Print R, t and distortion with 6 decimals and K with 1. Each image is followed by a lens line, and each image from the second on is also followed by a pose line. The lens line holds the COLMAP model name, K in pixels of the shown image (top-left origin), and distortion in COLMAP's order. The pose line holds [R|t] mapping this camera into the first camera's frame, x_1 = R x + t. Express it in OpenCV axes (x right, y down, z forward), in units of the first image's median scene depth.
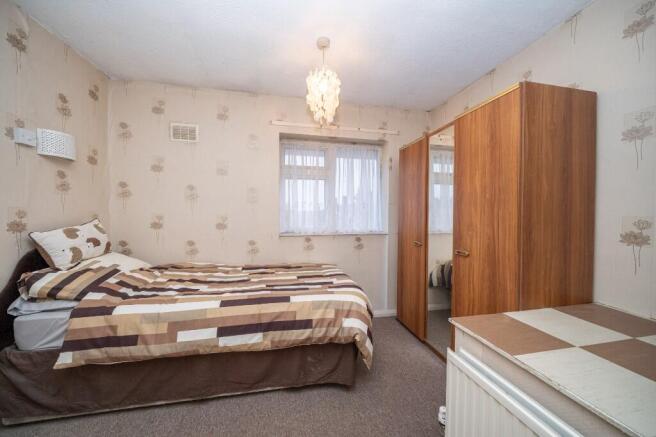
lens RADIAL K [[220.3, 0, 328.0], [0, 220.3, 218.5], [0, 0, 1]] dist [-0.017058, -0.000084]
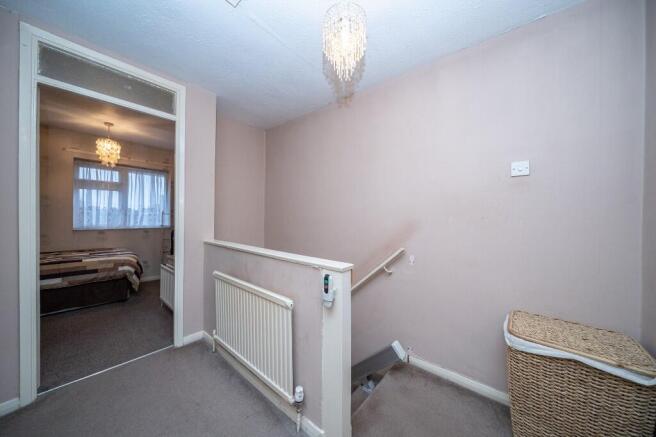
lens RADIAL K [[220.3, 0, 328.0], [0, 220.3, 218.5], [0, 0, 1]] dist [-0.017058, -0.000084]
pose [[0.789019, 0.002222, 0.614364, 0.298105], [-0.001221, 0.999997, -0.002048, 0.004592], [-0.614367, 0.000866, 0.789020, -1.466384]]
